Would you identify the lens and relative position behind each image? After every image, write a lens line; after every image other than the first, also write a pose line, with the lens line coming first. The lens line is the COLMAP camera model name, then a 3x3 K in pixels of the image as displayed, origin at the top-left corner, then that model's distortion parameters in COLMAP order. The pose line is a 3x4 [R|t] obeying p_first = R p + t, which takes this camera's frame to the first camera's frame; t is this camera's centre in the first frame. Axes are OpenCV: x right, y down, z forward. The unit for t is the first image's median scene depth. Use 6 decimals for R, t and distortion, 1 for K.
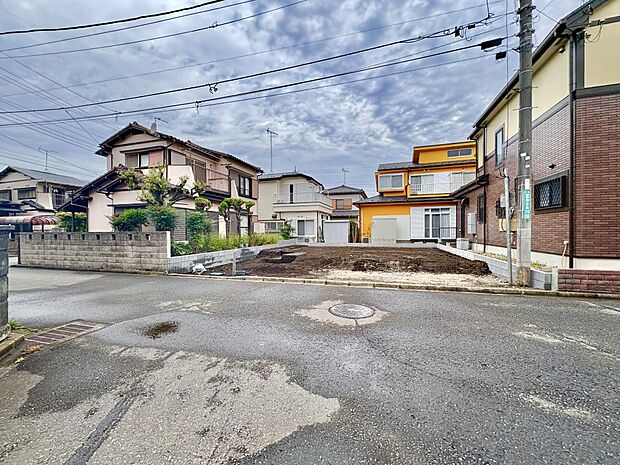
lens RADIAL K [[247.8, 0, 308.7], [0, 247.8, 230.3], [0, 0, 1]] dist [-0.000222, -0.000112]
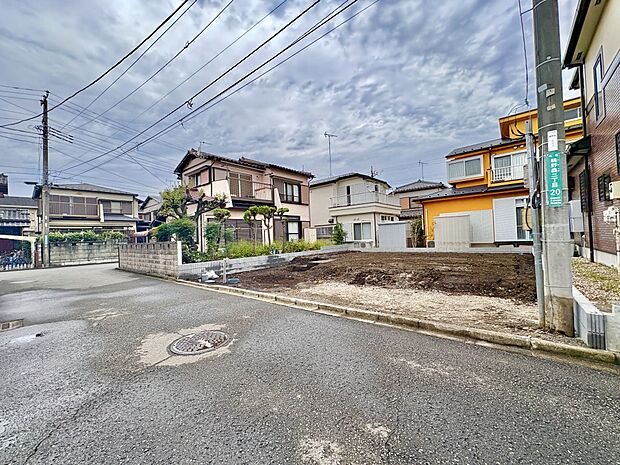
lens RADIAL K [[247.4, 0, 307.6], [0, 247.4, 238.2], [0, 0, 1]] dist [-0.000061, -0.000465]
pose [[0.920417, -0.027790, -0.389948, 0.293548], [0.033573, 0.999404, 0.008021, 0.001041], [0.389493, -0.020474, 0.920802, 0.154815]]
